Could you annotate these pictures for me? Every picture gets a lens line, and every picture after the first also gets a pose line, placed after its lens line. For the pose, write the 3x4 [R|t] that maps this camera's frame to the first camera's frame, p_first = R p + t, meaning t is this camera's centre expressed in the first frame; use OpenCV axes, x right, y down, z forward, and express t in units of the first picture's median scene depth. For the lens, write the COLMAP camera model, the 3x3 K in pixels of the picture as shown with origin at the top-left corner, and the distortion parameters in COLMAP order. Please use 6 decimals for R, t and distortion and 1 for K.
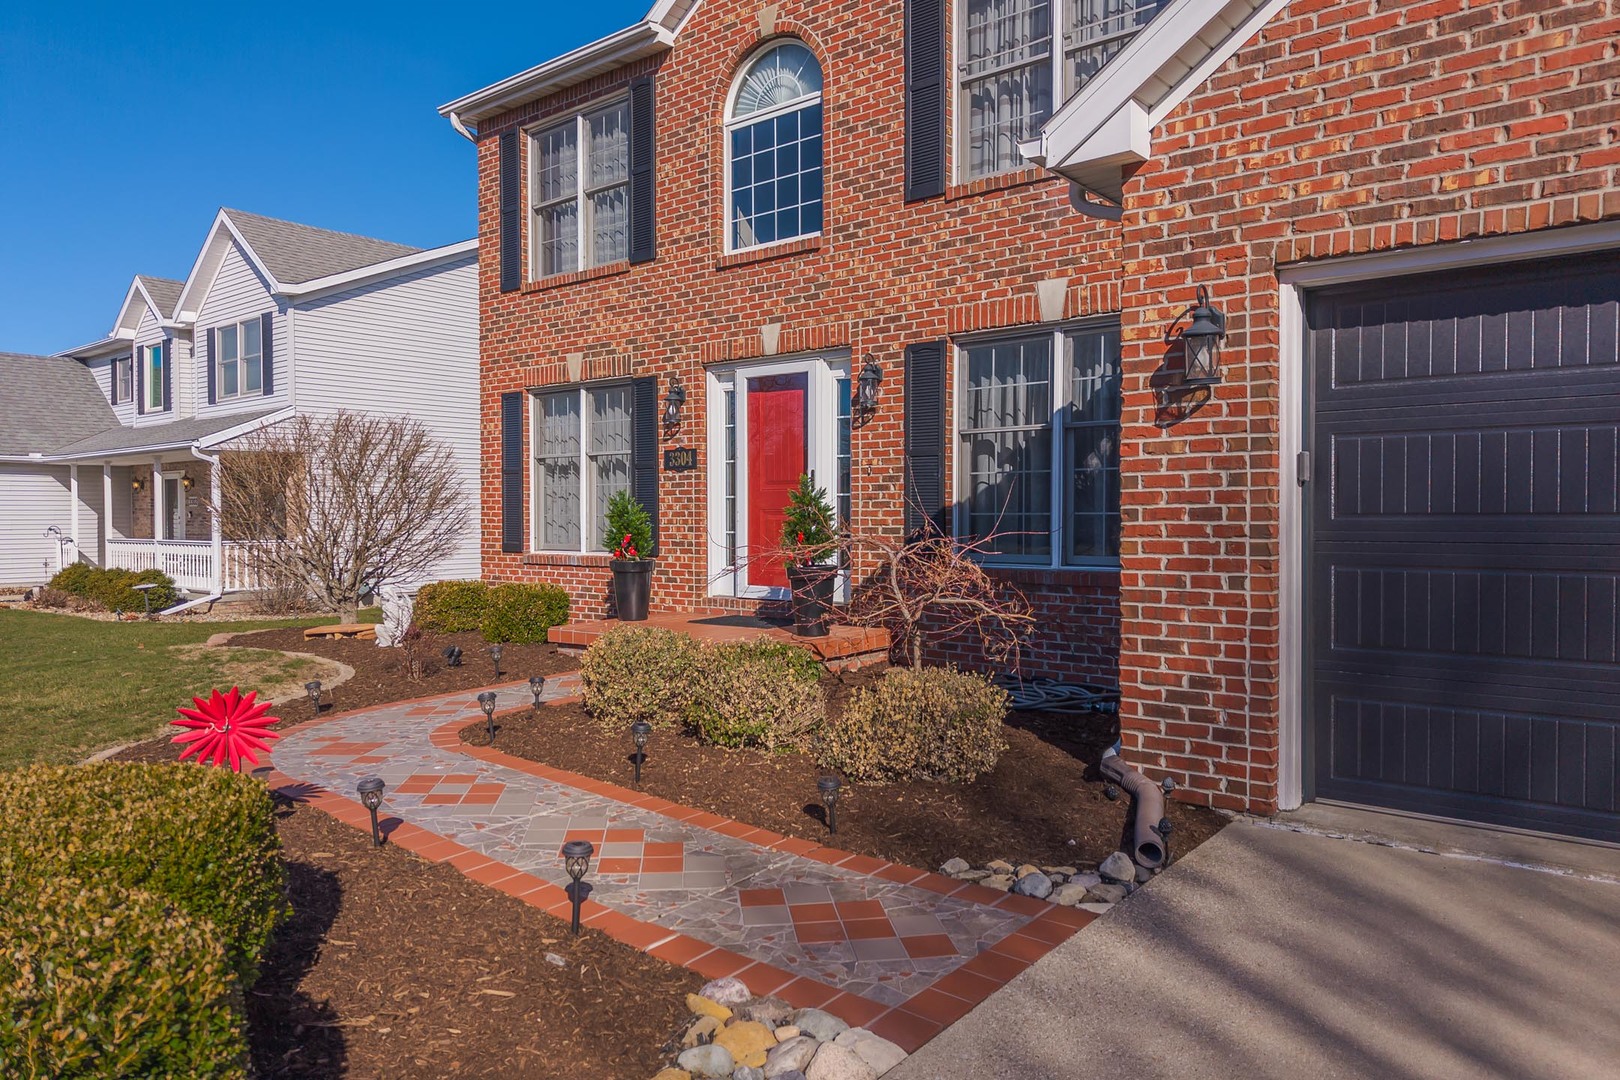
lens RADIAL K [[1102.1, 0, 802.7], [0, 1102.1, 532.2], [0, 0, 1]] dist [0.020369, -0.003823]
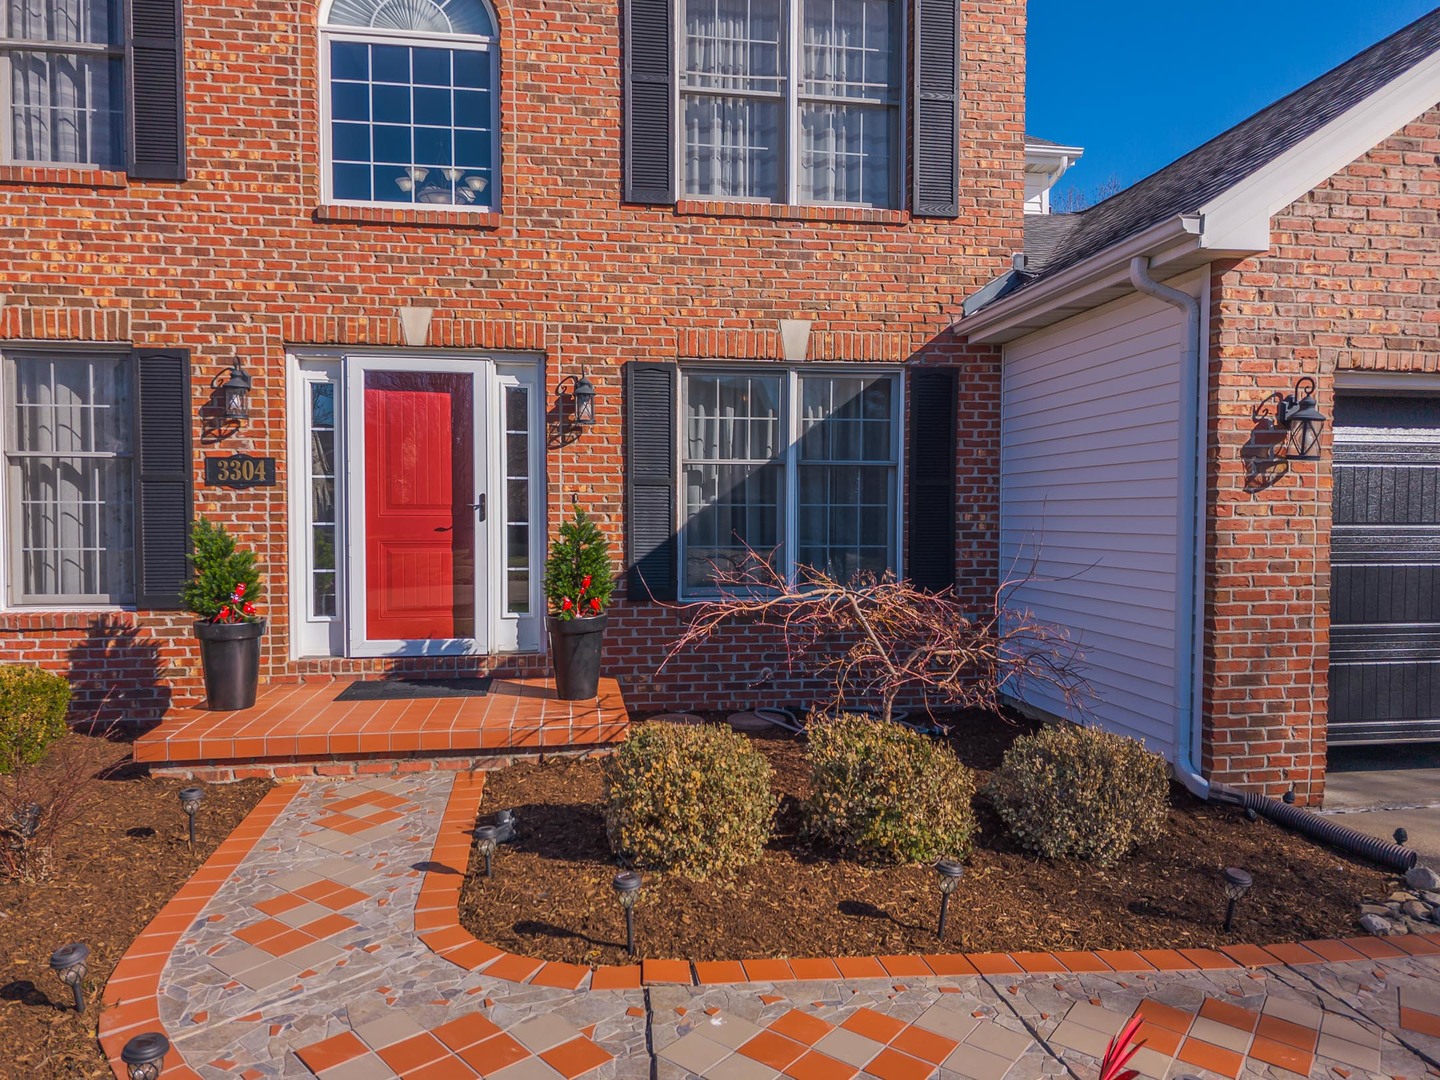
lens RADIAL K [[974.7, 0, 720.0], [0, 974.7, 540.0], [0, 0, 1]] dist [0.014346, -0.012388]
pose [[0.663672, -0.018664, 0.747791, -0.444150], [0.005977, 0.999789, 0.019650, -0.037308], [-0.748000, -0.008572, 0.663644, 0.398140]]
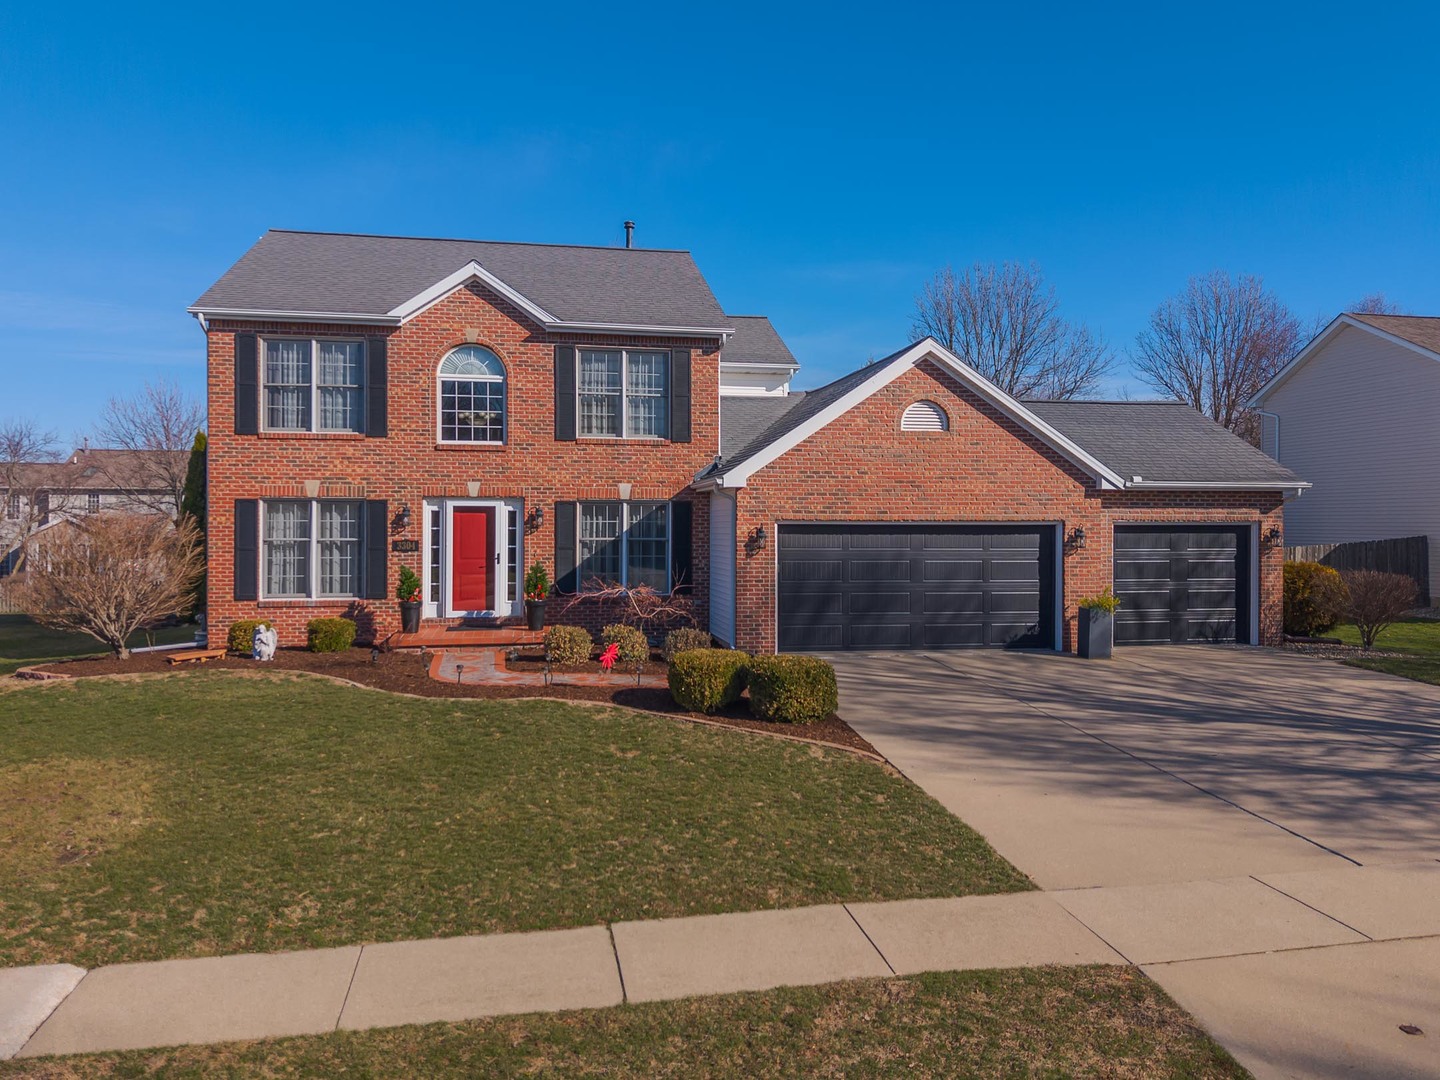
lens RADIAL K [[1058.5, 0, 726.2], [0, 1058.5, 514.2], [0, 0, 1]] dist [0.070665, -0.115889]
pose [[0.637027, 0.007423, 0.770806, -1.351183], [0.006468, 0.999867, -0.014974, -0.104275], [-0.770815, 0.014525, 0.636894, -0.669070]]
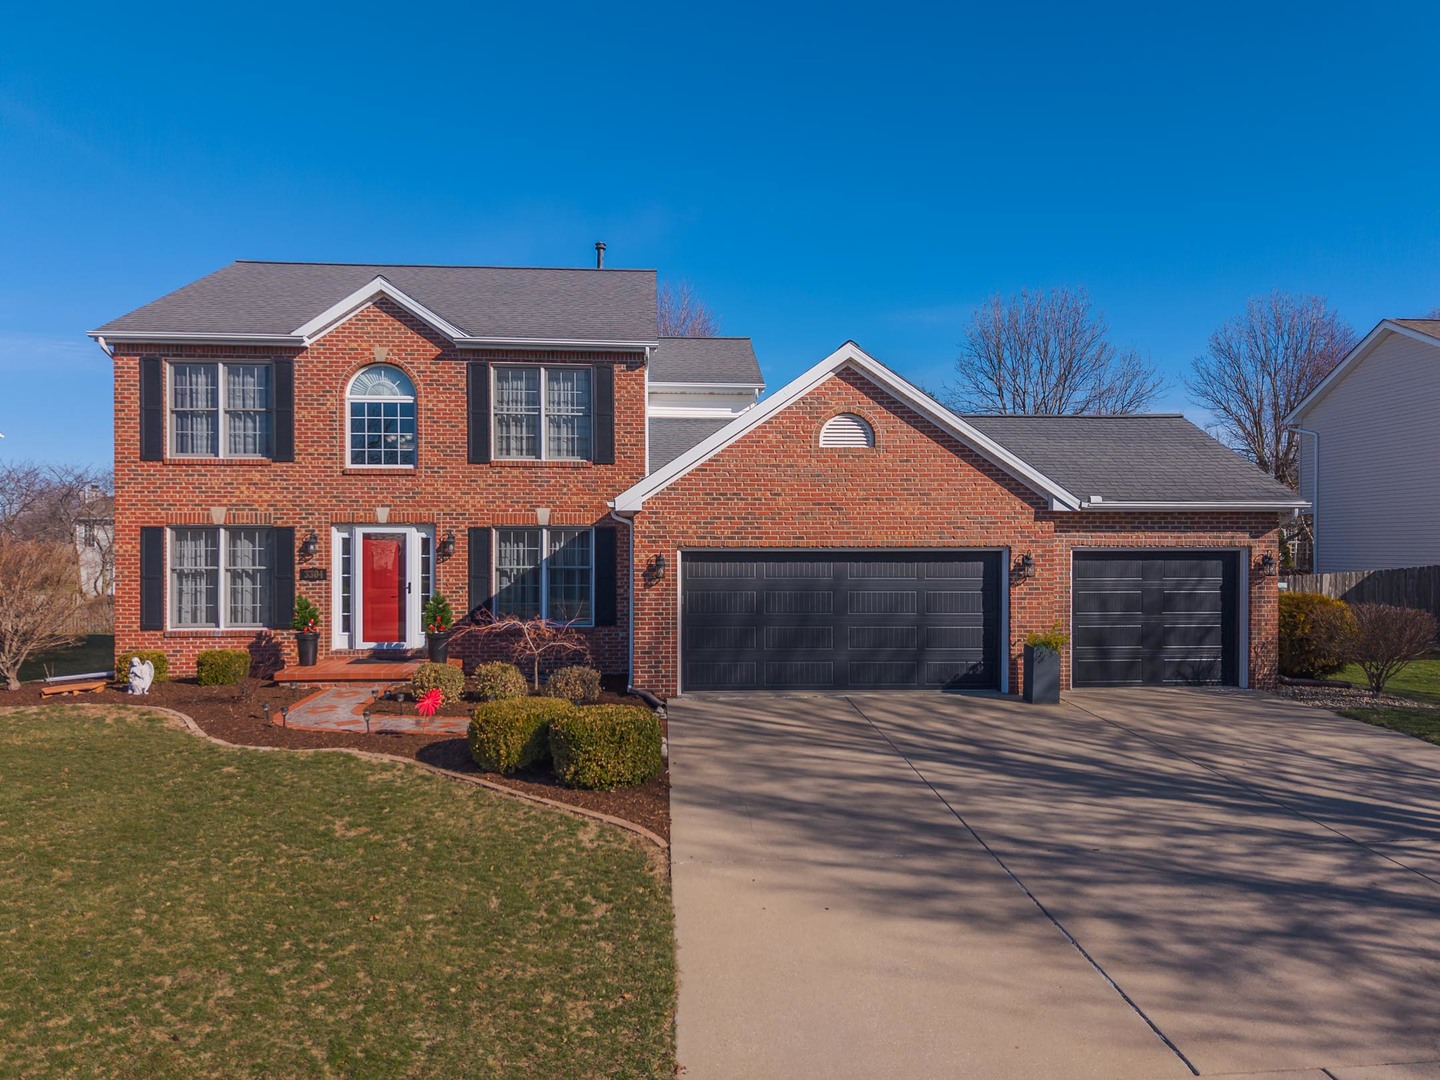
lens RADIAL K [[974.7, 0, 720.0], [0, 974.7, 540.0], [0, 0, 1]] dist [0.014346, -0.012388]
pose [[0.717957, 0.005319, 0.696067, -0.870119], [0.008007, 0.999842, -0.015900, -0.106996], [-0.696042, 0.016989, 0.717800, -0.715073]]
